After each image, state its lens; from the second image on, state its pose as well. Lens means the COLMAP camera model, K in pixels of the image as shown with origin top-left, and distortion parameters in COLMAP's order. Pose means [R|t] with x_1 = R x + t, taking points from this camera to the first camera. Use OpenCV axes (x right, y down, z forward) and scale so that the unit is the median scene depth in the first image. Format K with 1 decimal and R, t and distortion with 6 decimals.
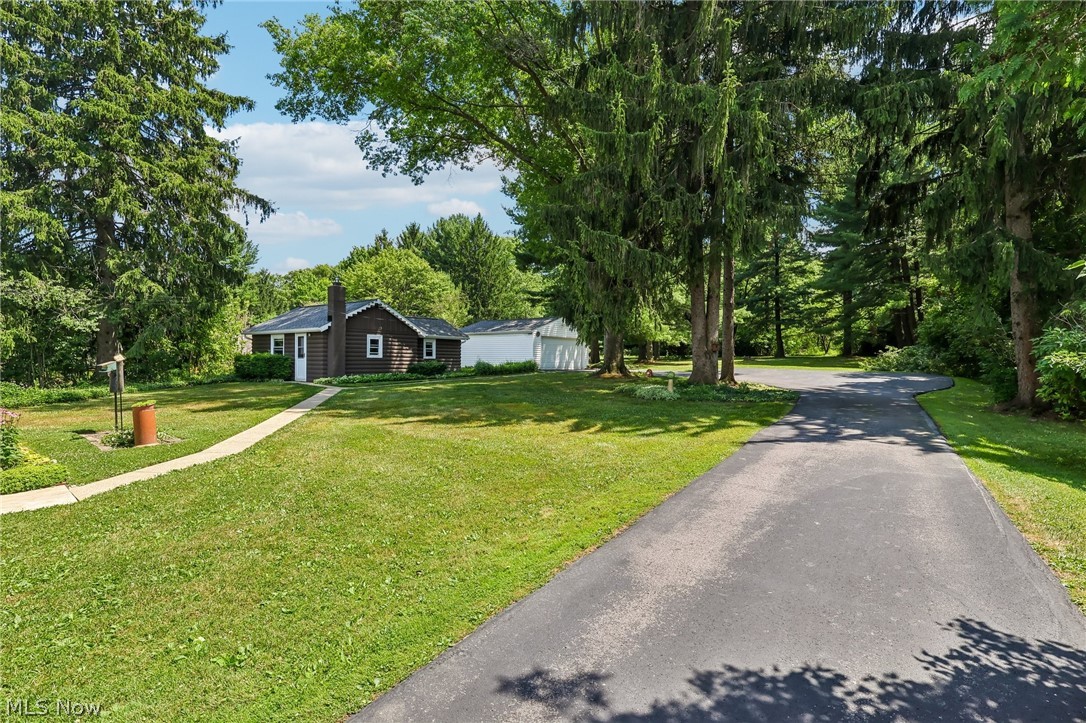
lens RADIAL K [[505.6, 0, 549.3], [0, 505.6, 363.2], [0, 0, 1]] dist [-0.001635, -0.000124]
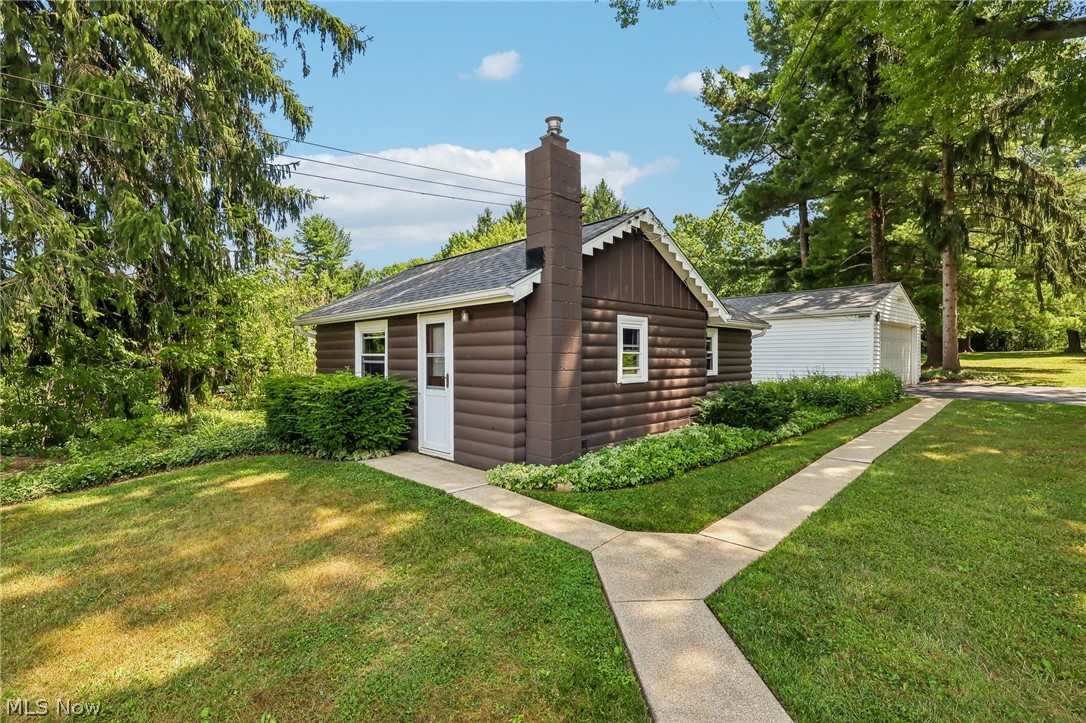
lens RADIAL K [[505.6, 0, 538.0], [0, 505.6, 358.1], [0, 0, 1]] dist [-0.001635, -0.000124]
pose [[0.984156, -0.010444, -0.176997, -0.347472], [0.009553, 0.999937, -0.005885, -0.026160], [0.177048, 0.004101, 0.984194, 0.649519]]
